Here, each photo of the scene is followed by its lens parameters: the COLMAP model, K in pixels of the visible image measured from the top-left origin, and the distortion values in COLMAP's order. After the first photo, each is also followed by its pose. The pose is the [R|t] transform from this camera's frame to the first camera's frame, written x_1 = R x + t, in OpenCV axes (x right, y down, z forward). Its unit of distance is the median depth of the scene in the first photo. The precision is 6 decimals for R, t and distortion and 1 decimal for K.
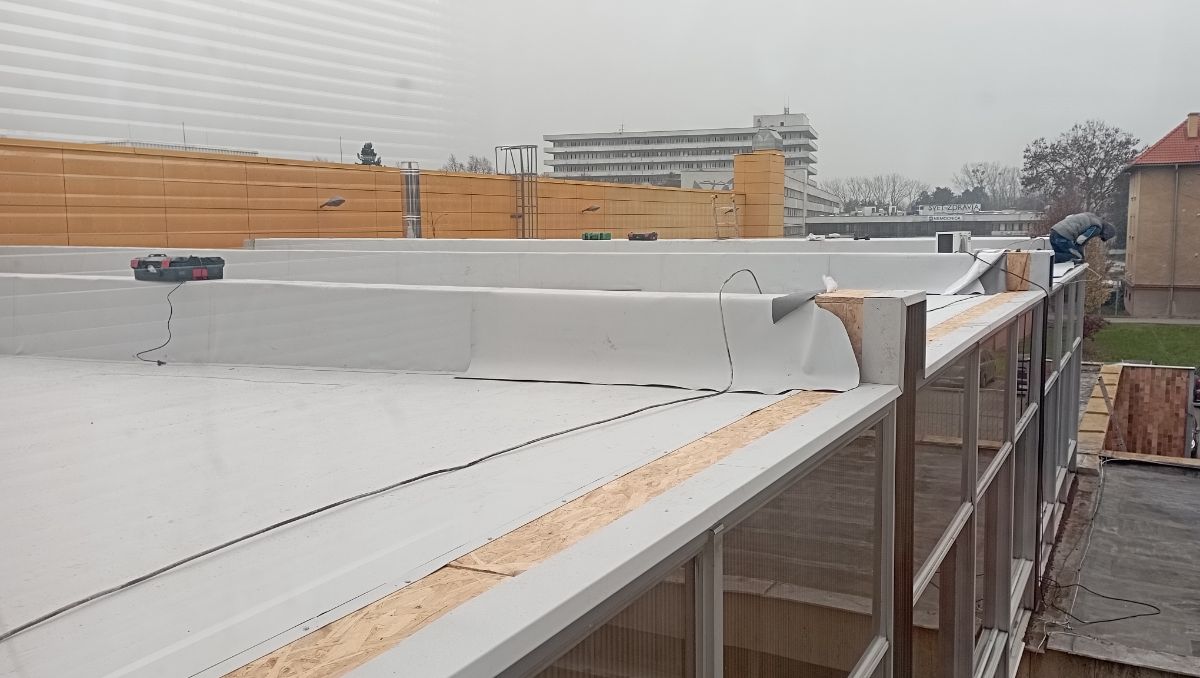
lens RADIAL K [[986.7, 0, 600.0], [0, 986.7, 339.0], [0, 0, 1]] dist [0.037152, -0.003934]
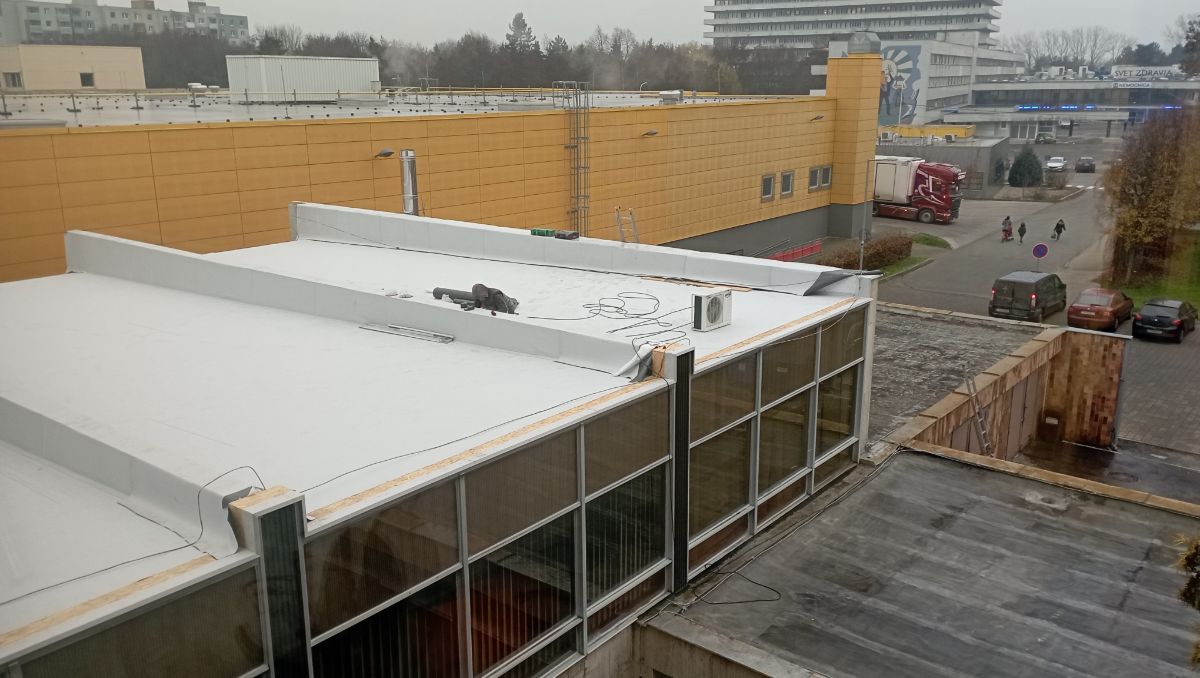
lens RADIAL K [[986.7, 0, 600.0], [0, 986.7, 339.0], [0, 0, 1]] dist [0.037152, -0.003934]
pose [[0.983635, 0.047038, -0.173925, 0.145989], [-0.020614, 0.988362, 0.150719, -0.078034], [0.178990, -0.144667, 0.973157, -0.092928]]
